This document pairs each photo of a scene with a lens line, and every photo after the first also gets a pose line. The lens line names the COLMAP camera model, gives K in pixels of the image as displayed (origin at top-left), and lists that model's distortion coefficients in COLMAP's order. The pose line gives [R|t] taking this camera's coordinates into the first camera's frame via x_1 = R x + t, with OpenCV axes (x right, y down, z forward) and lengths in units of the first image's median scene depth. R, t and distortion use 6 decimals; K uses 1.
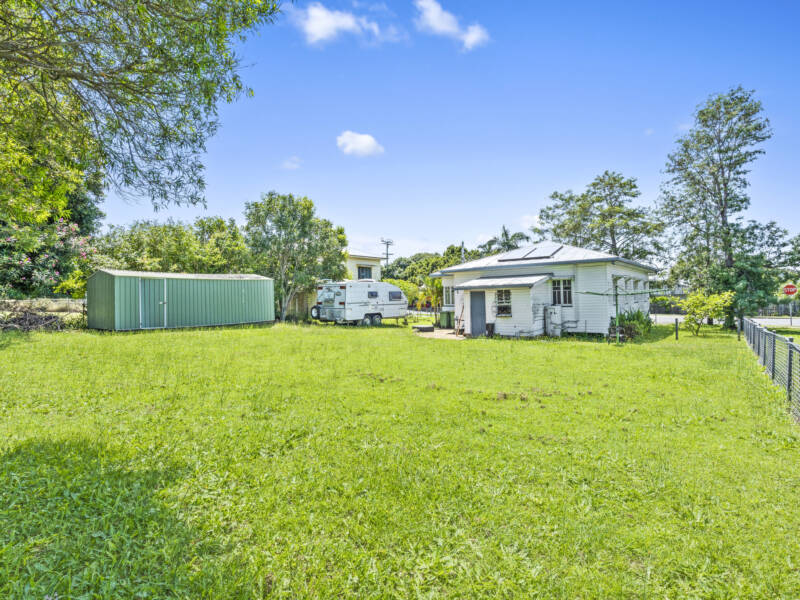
lens RADIAL K [[447.8, 0, 400.0], [0, 447.8, 300.0], [0, 0, 1]] dist [-0.000799, 0.000023]
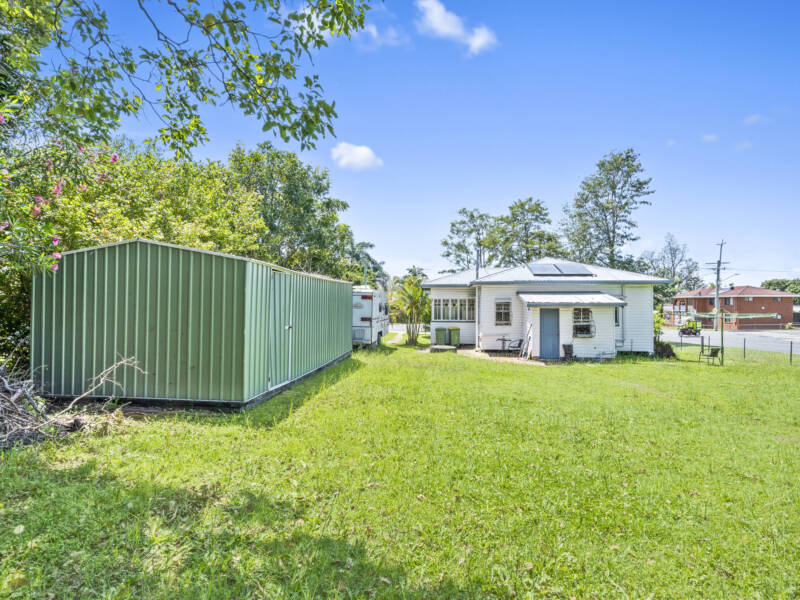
lens RADIAL K [[447.8, 0, 400.0], [0, 447.8, 300.0], [0, 0, 1]] dist [-0.000799, 0.000023]
pose [[0.795752, 0.032519, 0.604749, -0.591551], [-0.017507, 0.999375, -0.030703, -0.004083], [-0.605369, 0.013845, 0.795824, 0.477627]]
